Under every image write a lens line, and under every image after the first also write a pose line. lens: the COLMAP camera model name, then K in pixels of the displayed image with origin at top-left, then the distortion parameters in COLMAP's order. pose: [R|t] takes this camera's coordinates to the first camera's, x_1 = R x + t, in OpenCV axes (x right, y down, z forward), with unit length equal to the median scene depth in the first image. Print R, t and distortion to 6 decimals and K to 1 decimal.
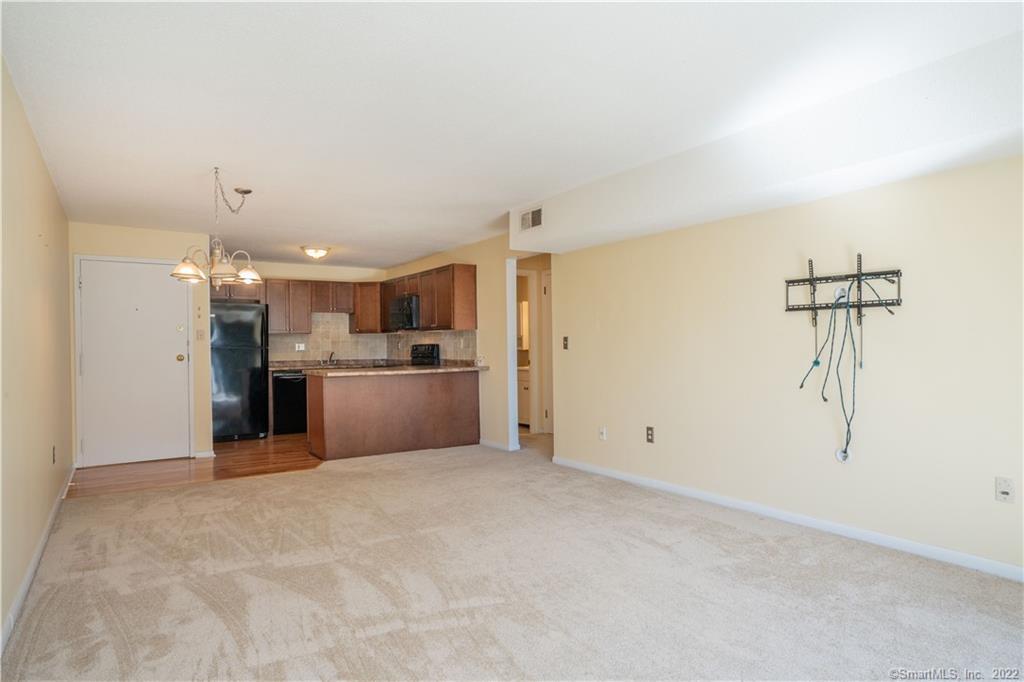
lens RADIAL K [[589.3, 0, 504.7], [0, 589.3, 340.9], [0, 0, 1]] dist [-0.002053, 0.003755]
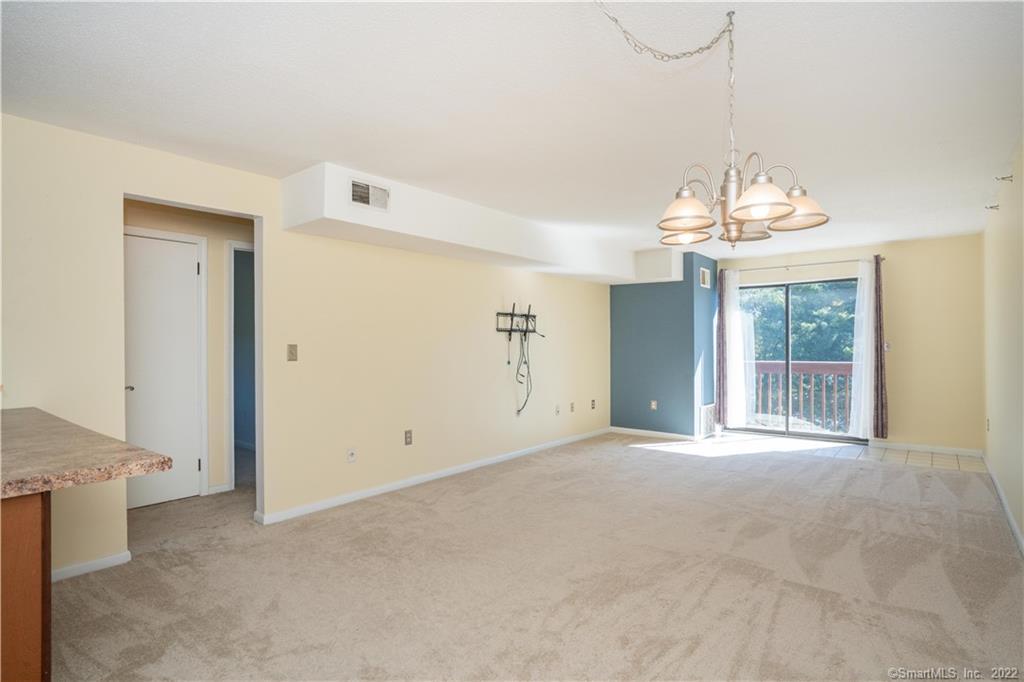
lens RADIAL K [[533.0, 0, 513.6], [0, 533.0, 337.8], [0, 0, 1]] dist [-0.030864, 0.011493]
pose [[-0.313783, 0.019898, 0.949286, -0.477750], [0.000935, 0.999786, -0.020648, -0.001376], [-0.949494, -0.005592, -0.313734, 0.730050]]
